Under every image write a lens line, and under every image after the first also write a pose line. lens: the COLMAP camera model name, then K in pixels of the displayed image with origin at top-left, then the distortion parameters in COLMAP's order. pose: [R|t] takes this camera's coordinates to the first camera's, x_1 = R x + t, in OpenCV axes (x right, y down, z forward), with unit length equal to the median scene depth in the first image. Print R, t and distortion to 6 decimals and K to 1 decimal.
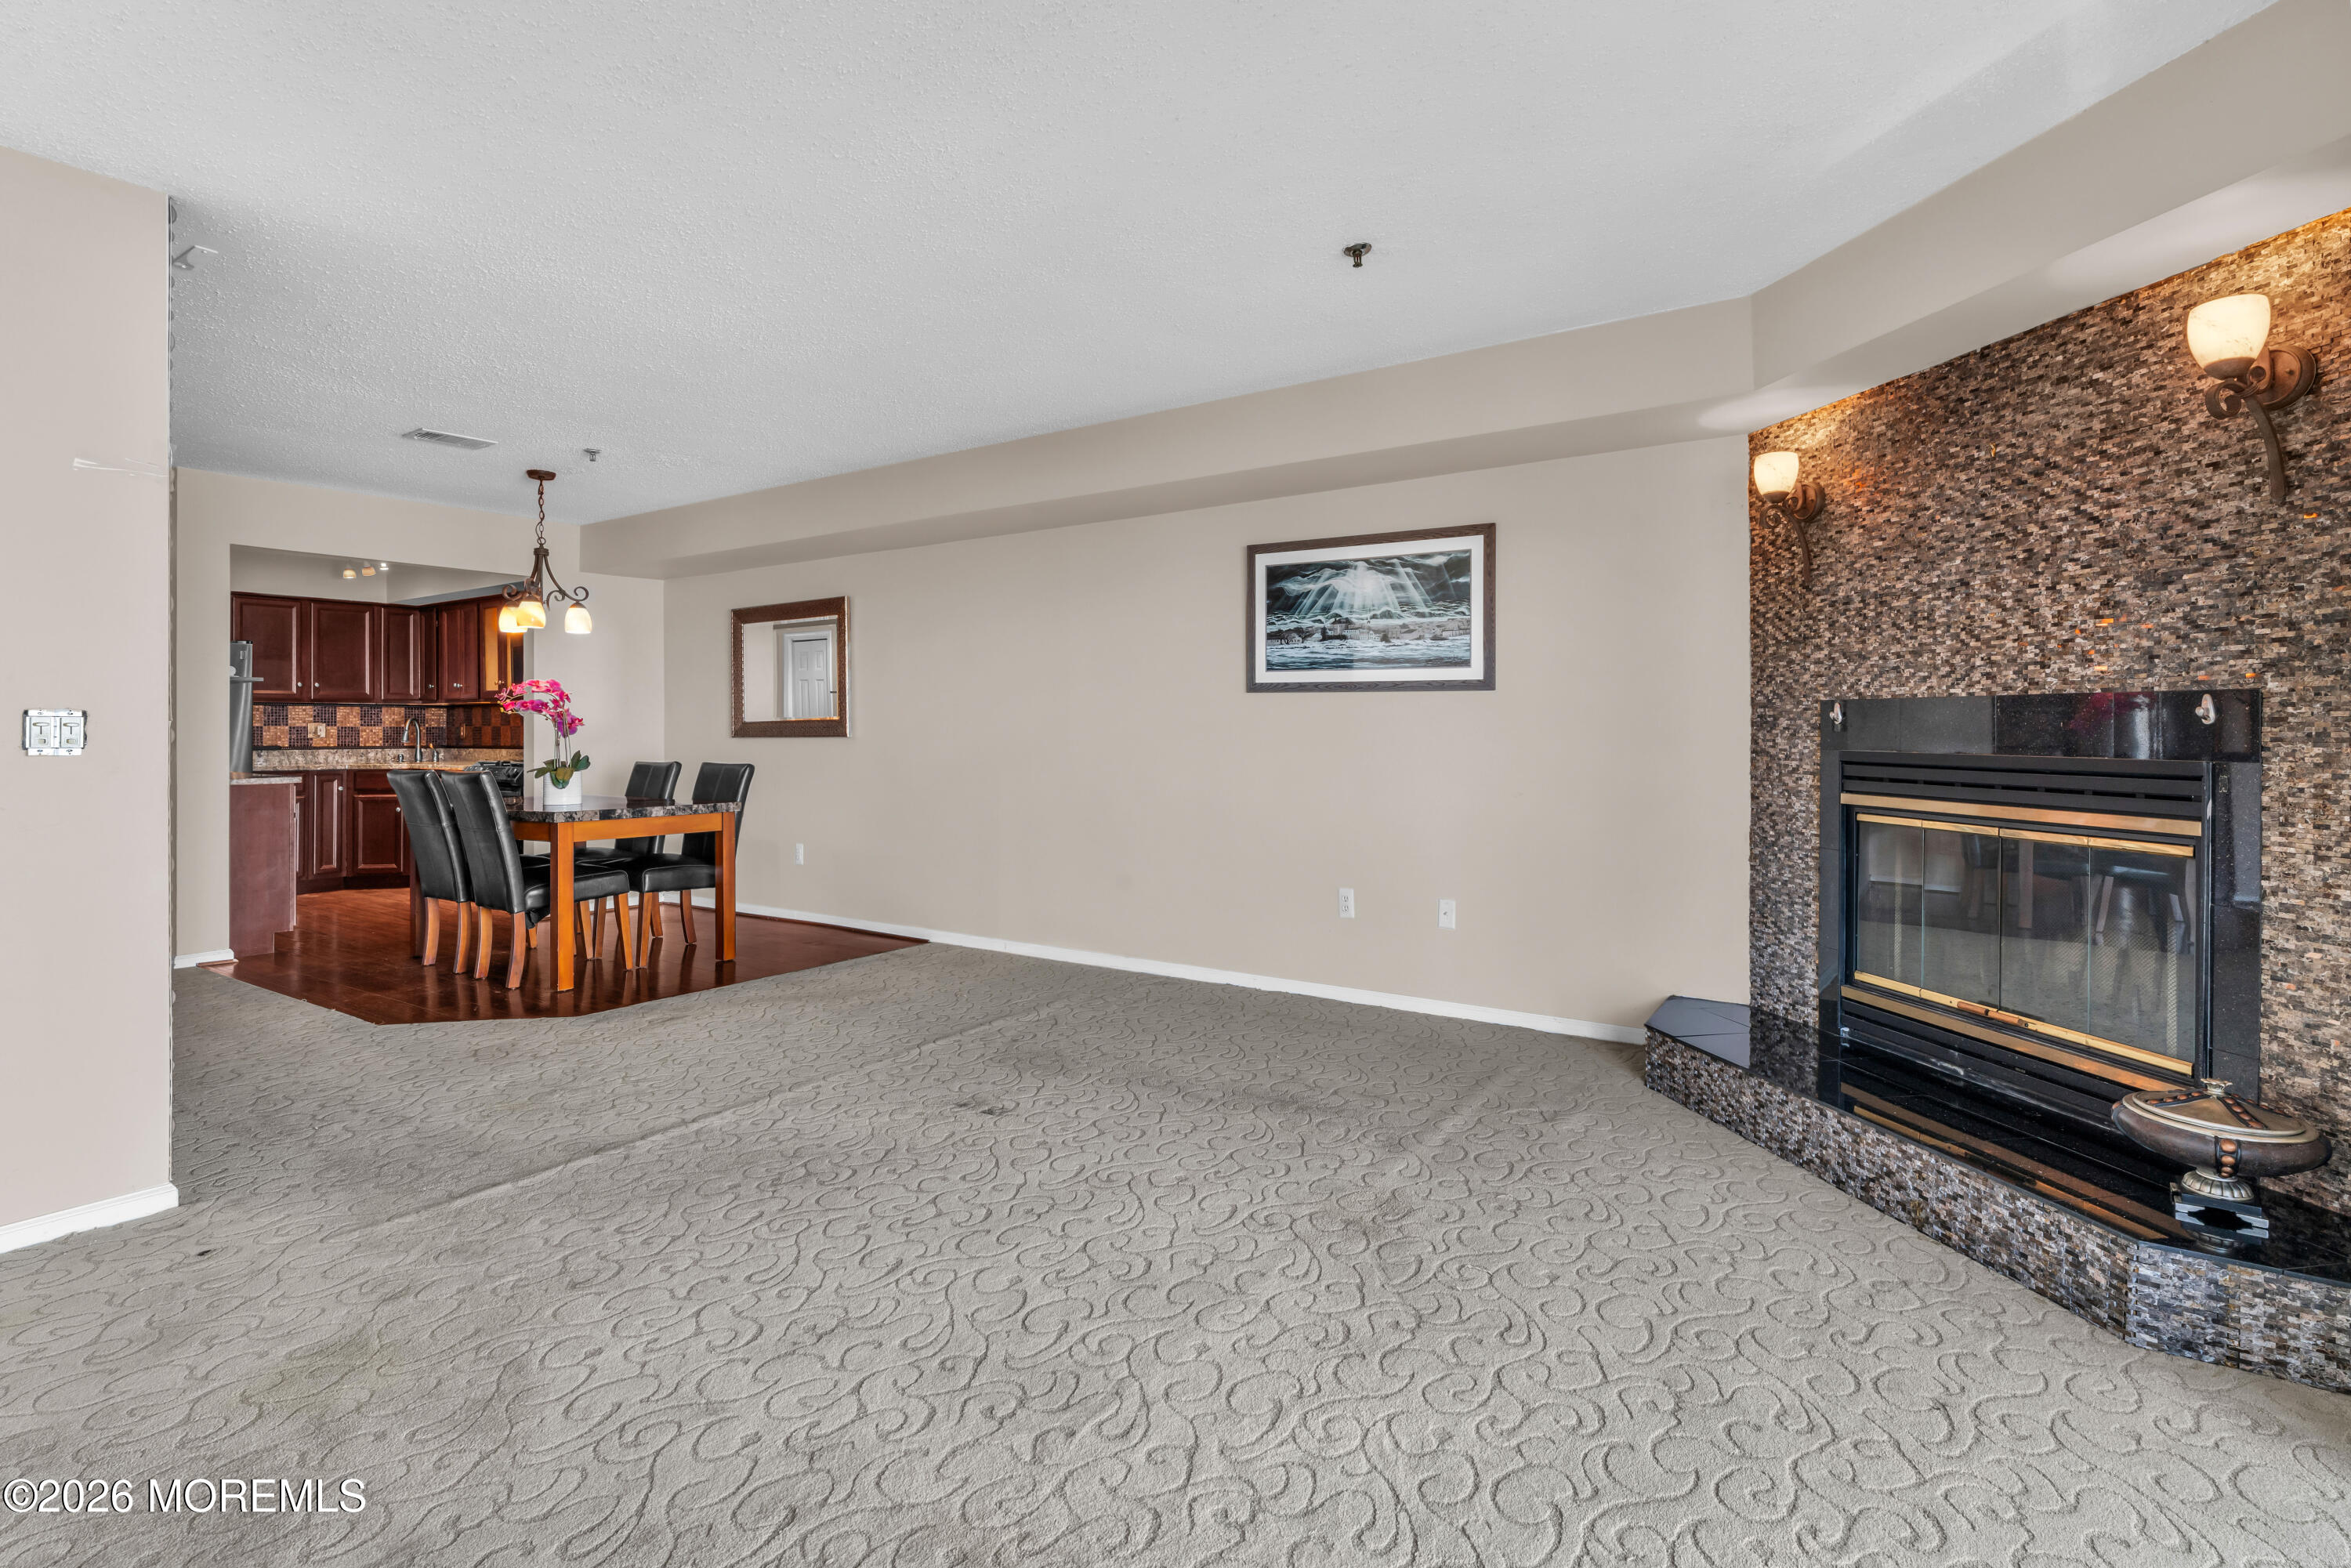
lens RADIAL K [[1122.8, 0, 1172.6], [0, 1122.8, 718.8], [0, 0, 1]] dist [-0.003580, -0.000102]
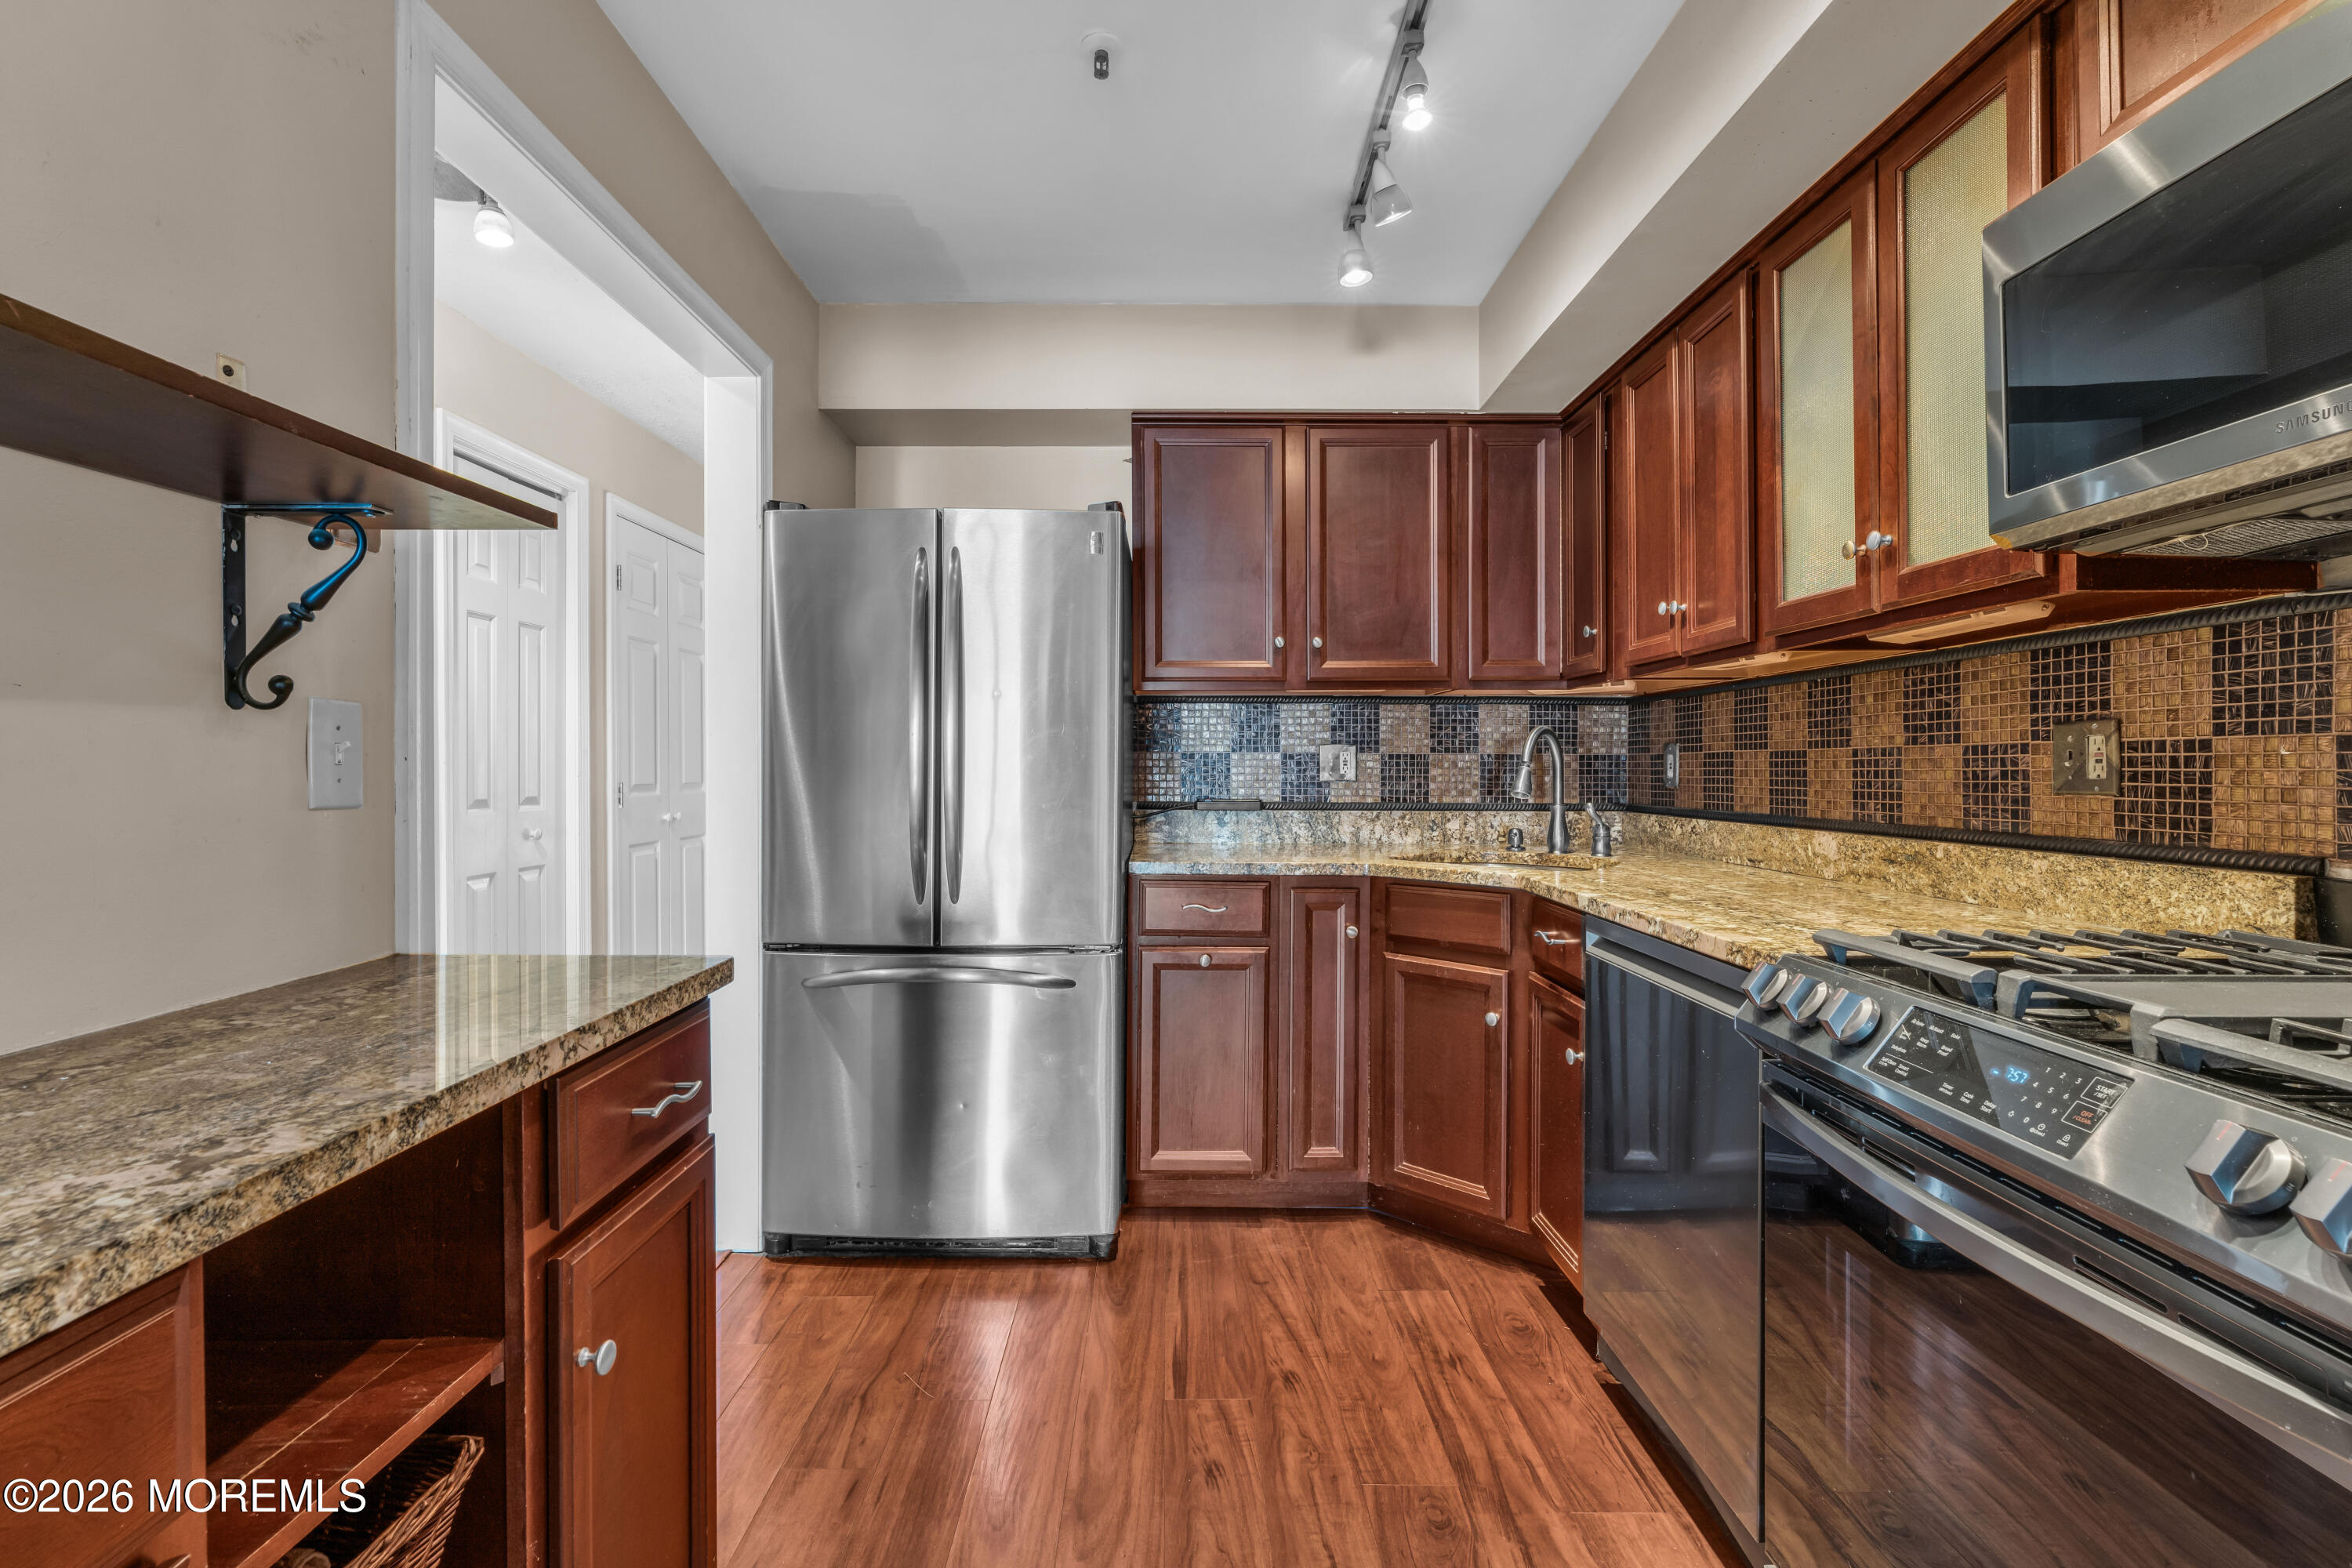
lens RADIAL K [[1100.0, 0, 1143.8], [0, 1100.0, 766.4], [0, 0, 1]] dist [-0.001622, -0.000487]
pose [[0.558954, 0.004256, -0.829188, -1.079923], [0.005951, 0.999940, 0.009144, 0.017058], [0.829177, -0.010045, 0.558895, 1.644761]]
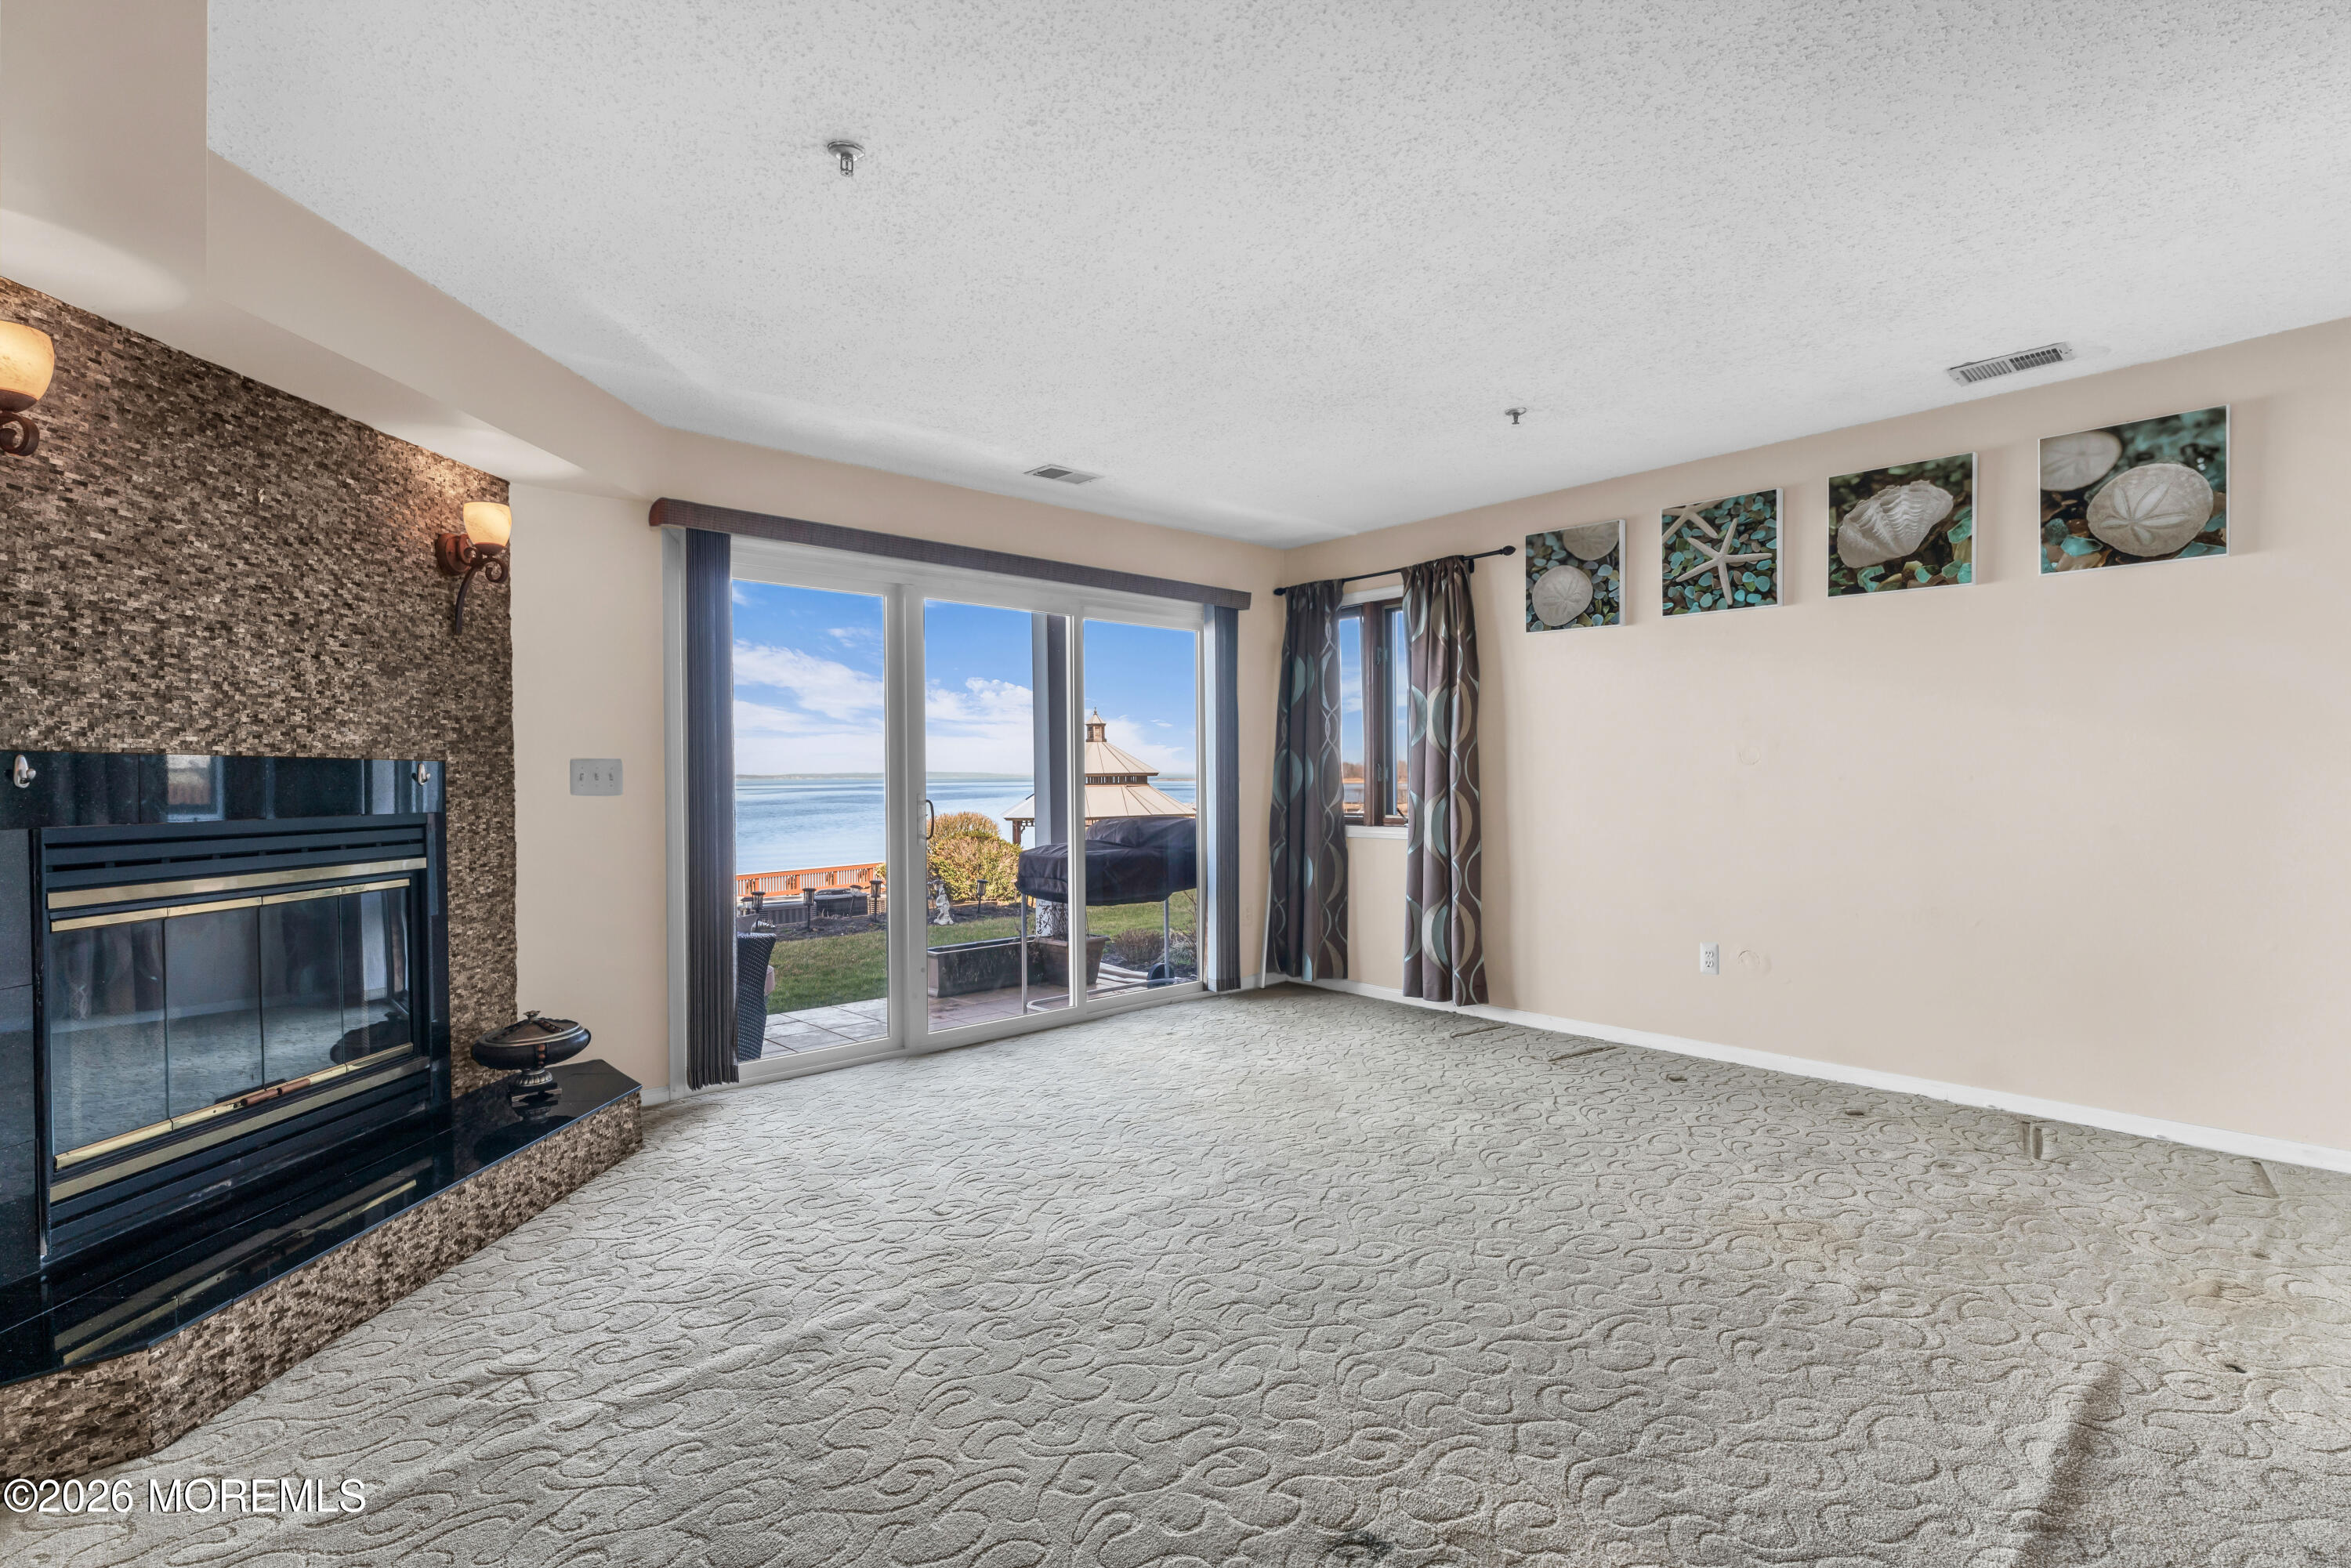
lens RADIAL K [[1099.5, 0, 1171.0], [0, 1099.5, 781.9], [0, 0, 1]] dist [-0.001622, -0.000487]
pose [[-0.972236, 0.010564, 0.233765, -0.170609], [0.010141, 0.999944, -0.003012, 0.008674], [-0.233784, -0.000558, -0.972288, 1.307562]]
